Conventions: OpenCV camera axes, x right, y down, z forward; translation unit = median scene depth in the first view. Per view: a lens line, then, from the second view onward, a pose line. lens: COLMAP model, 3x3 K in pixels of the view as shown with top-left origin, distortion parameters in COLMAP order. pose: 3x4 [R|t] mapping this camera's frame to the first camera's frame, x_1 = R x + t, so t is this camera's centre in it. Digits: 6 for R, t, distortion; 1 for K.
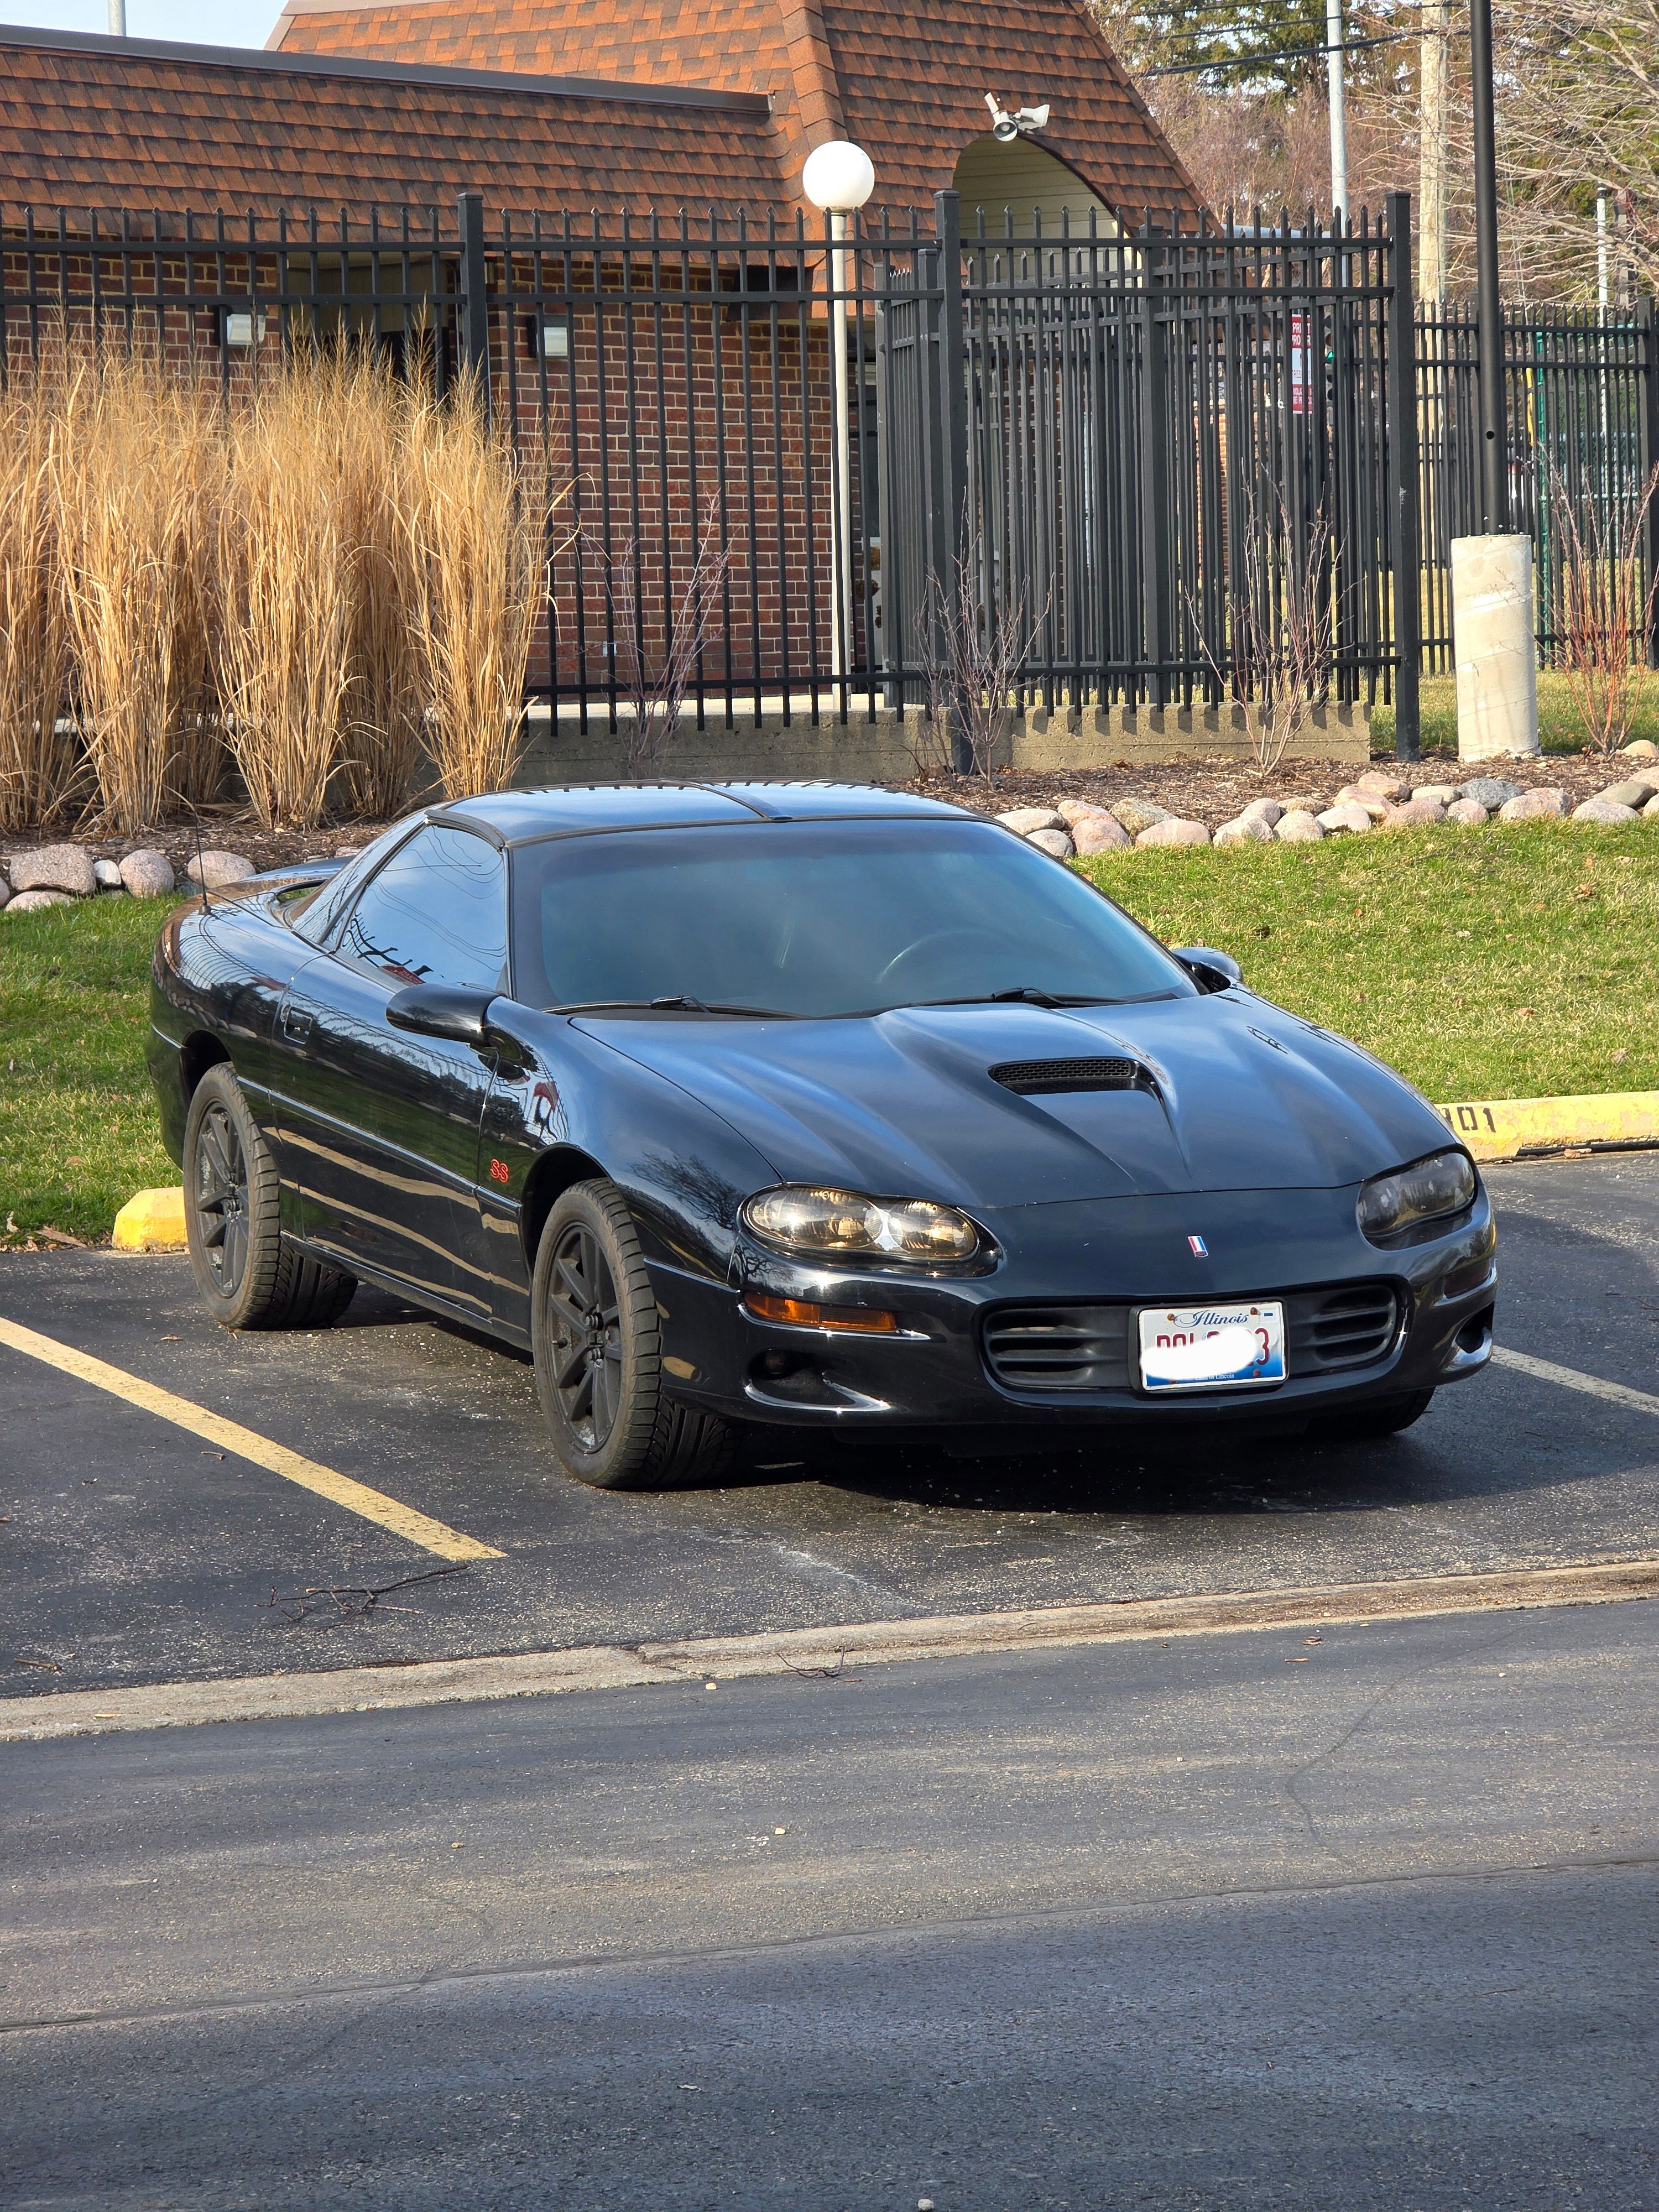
lens RADIAL K [[8900.4, 0, 829.5], [0, 8900.4, 1106.0], [0, 0, 1]] dist [0.225889, 1.548491]
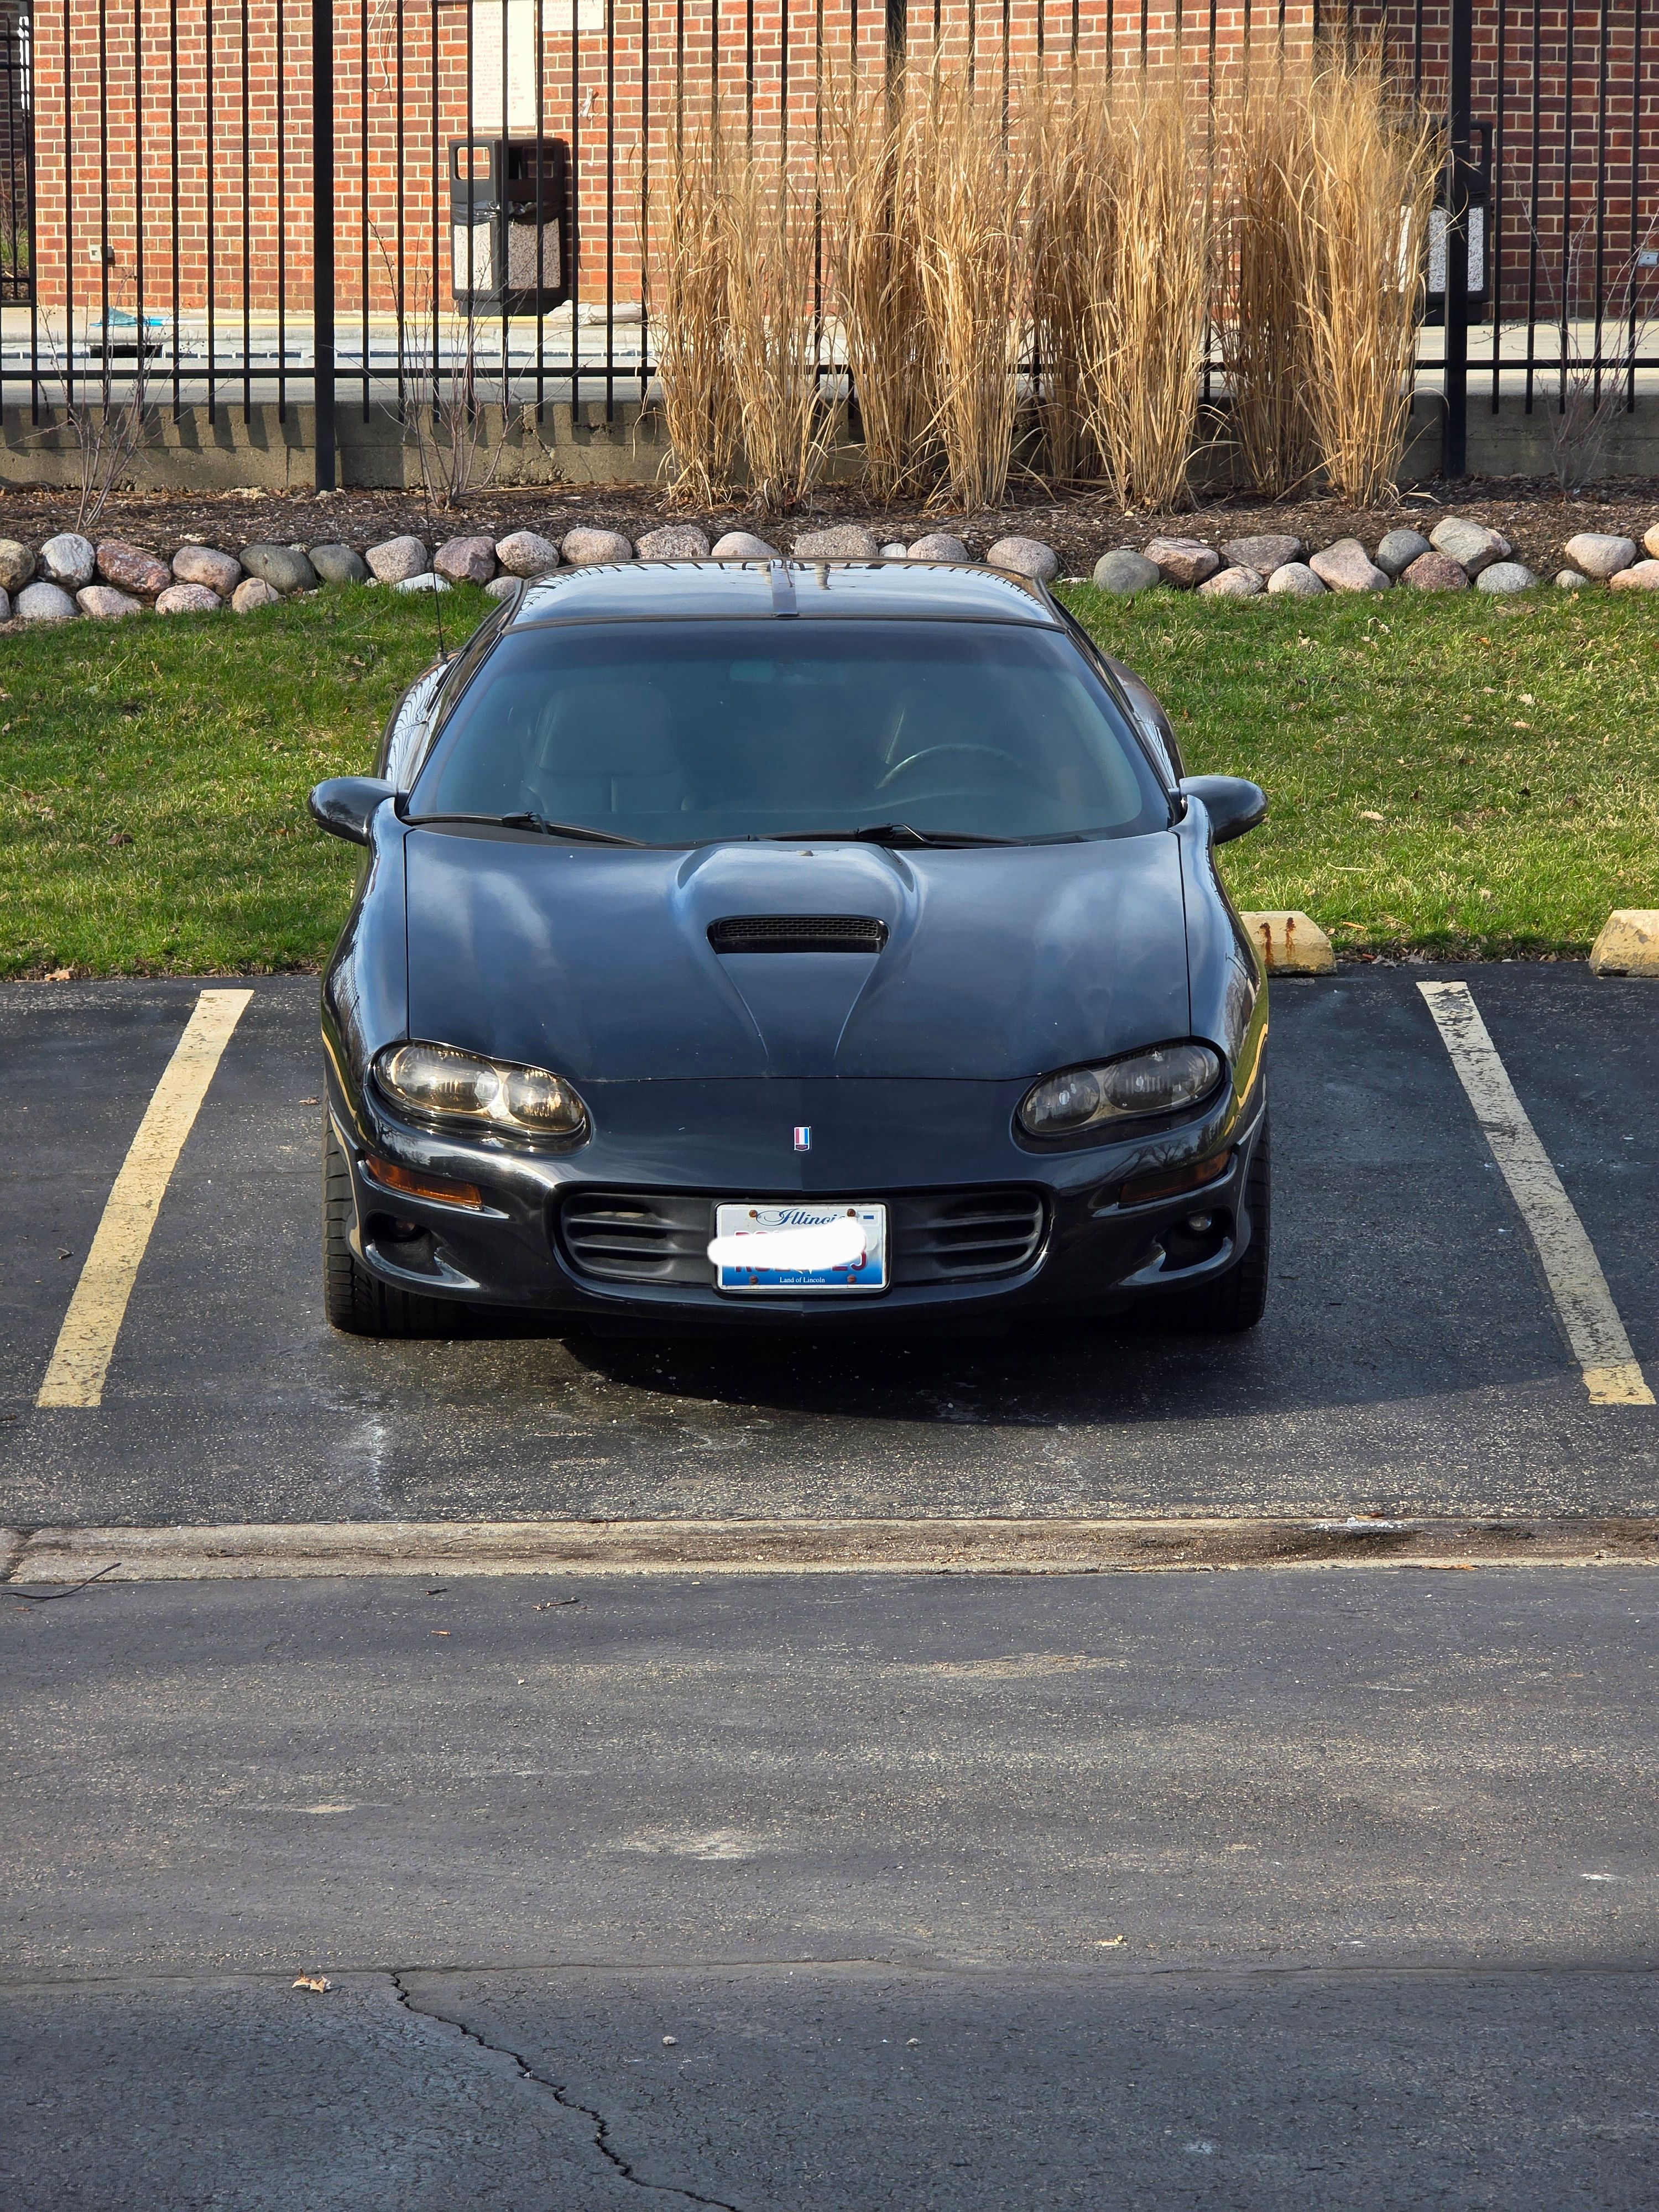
lens RADIAL K [[8752.1, 0, 829.5], [0, 8752.1, 1106.0], [0, 0, 1]] dist [0.563028, 5.976500]
pose [[0.928757, 0.075347, -0.362950, 0.374546], [-0.049407, 0.995550, 0.080244, -0.061025], [0.367381, -0.056595, 0.928347, 0.148671]]
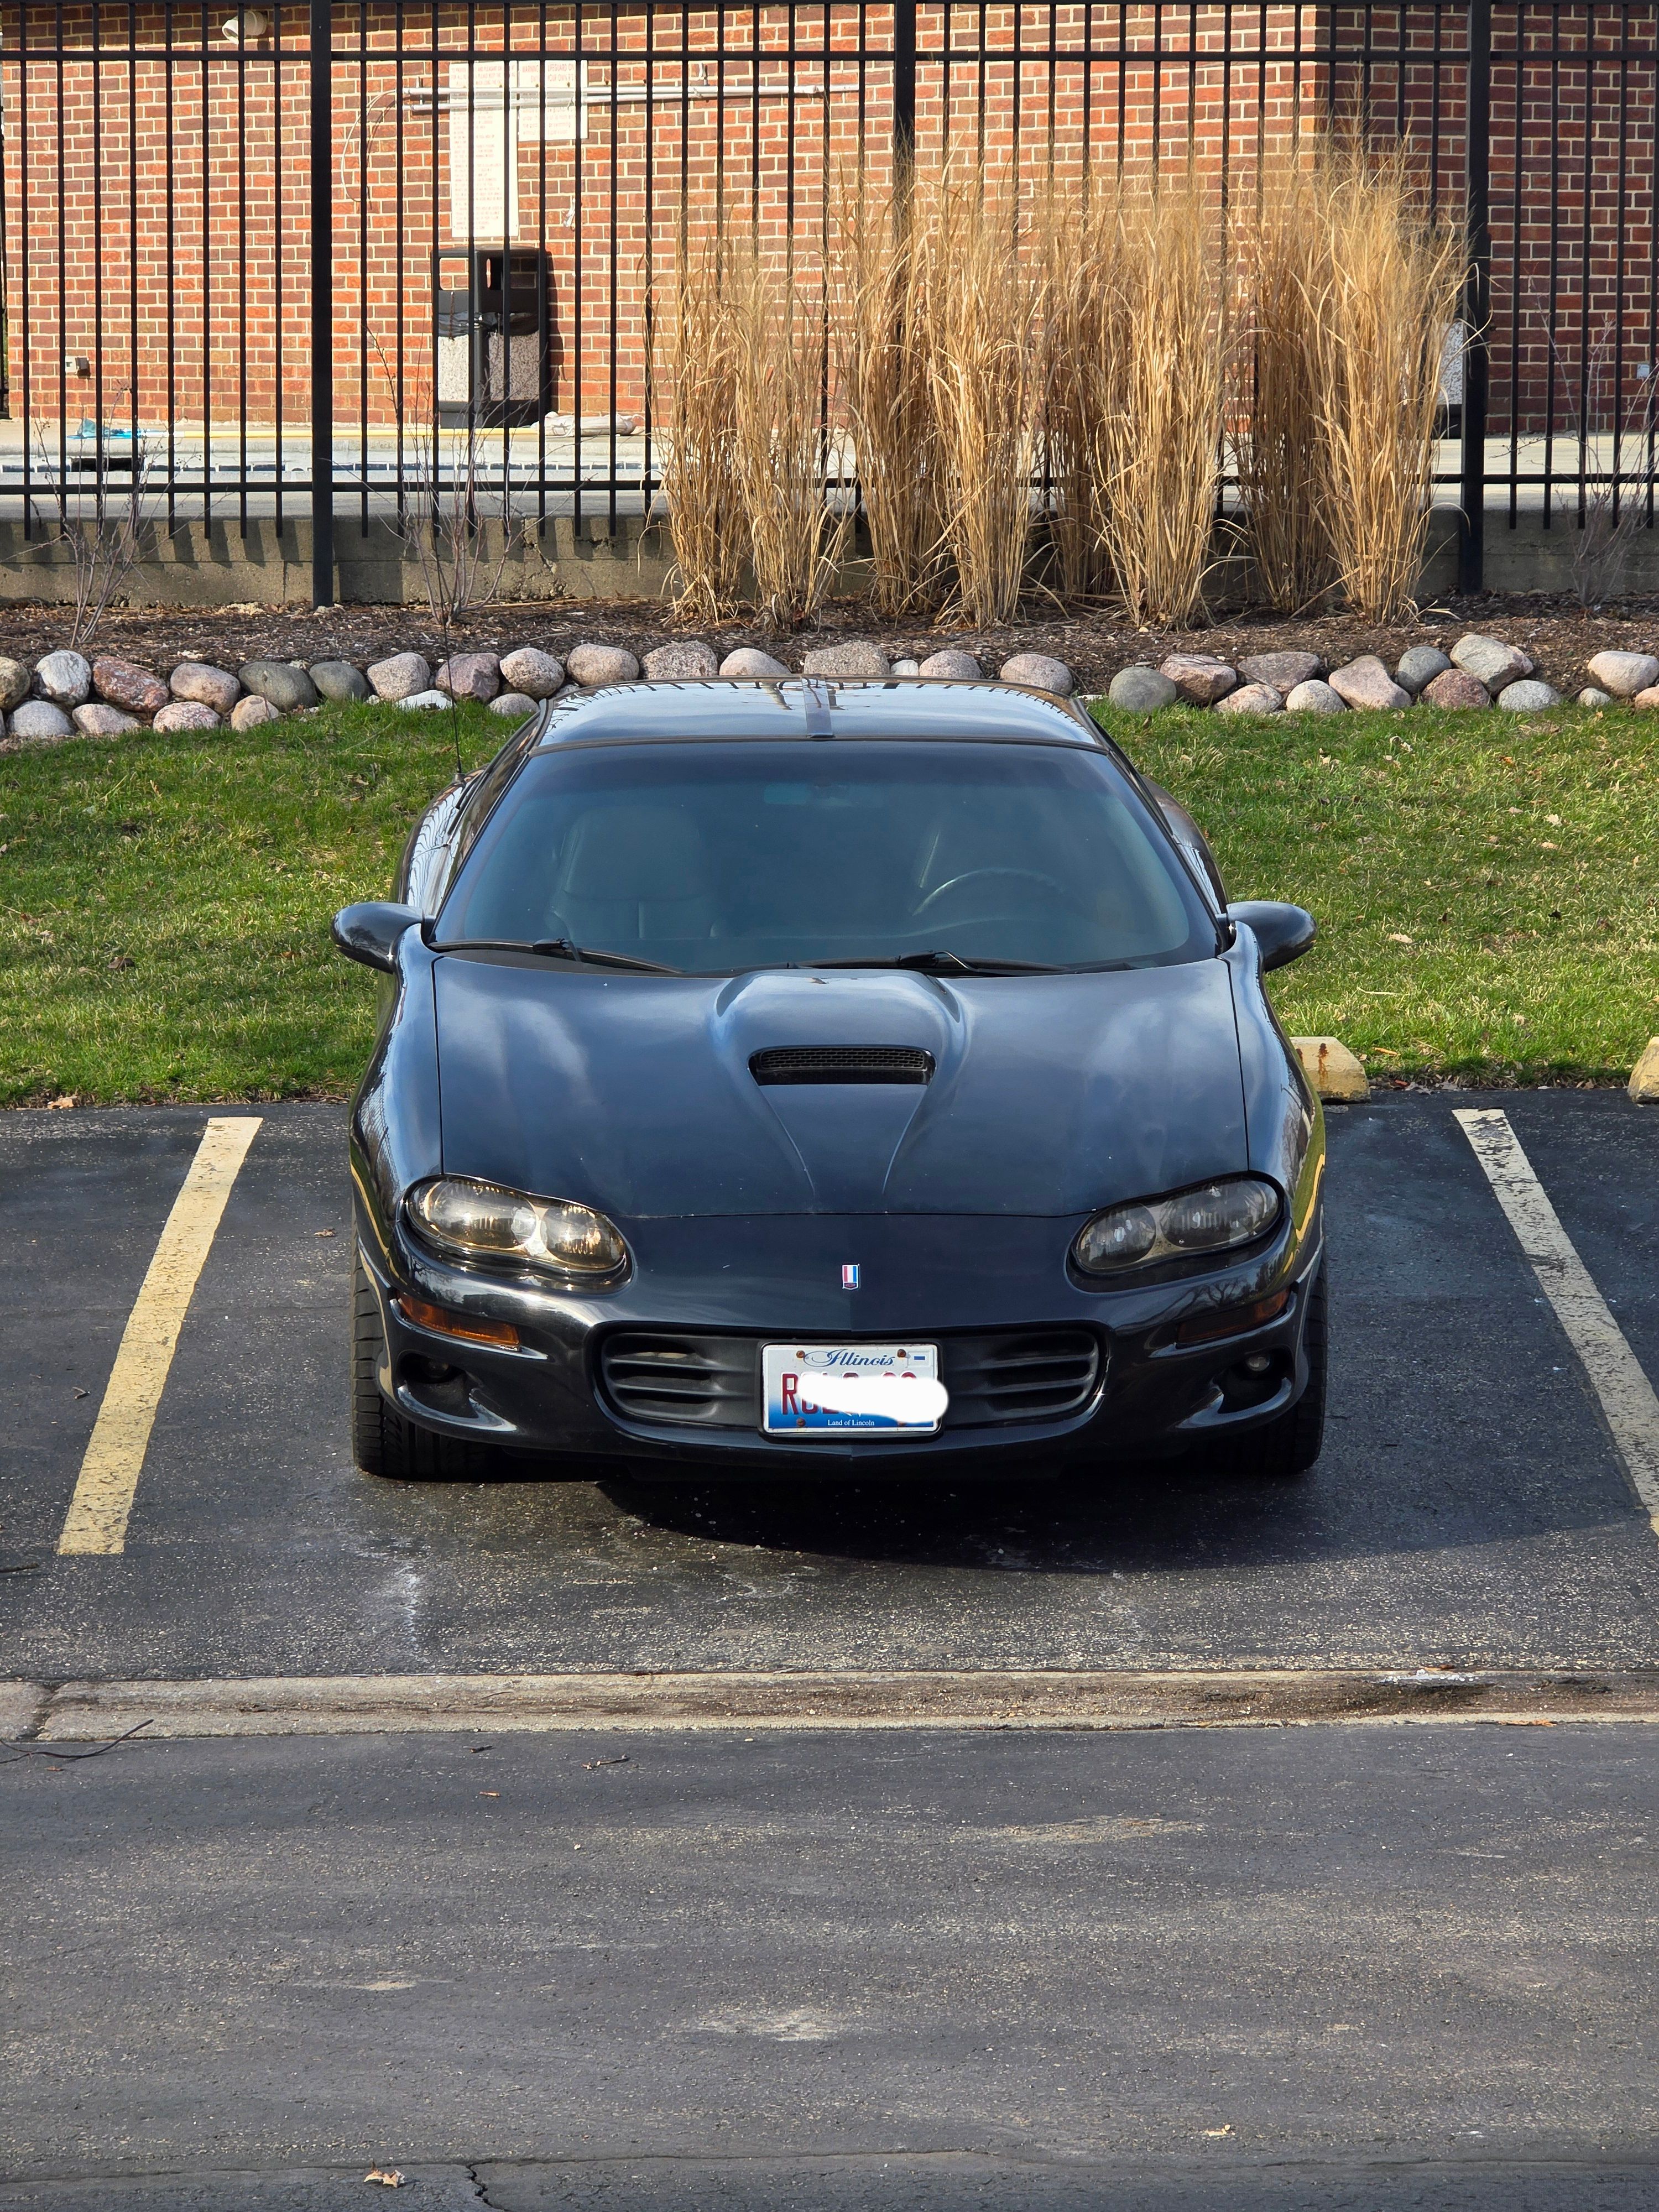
lens RADIAL K [[8752.1, 0, 829.5], [0, 8752.1, 1106.0], [0, 0, 1]] dist [0.563028, 5.976500]
pose [[0.931548, 0.070874, -0.356643, 0.353367], [-0.049898, 0.996458, 0.067688, -0.061284], [0.360177, -0.045259, 0.931785, 0.169982]]
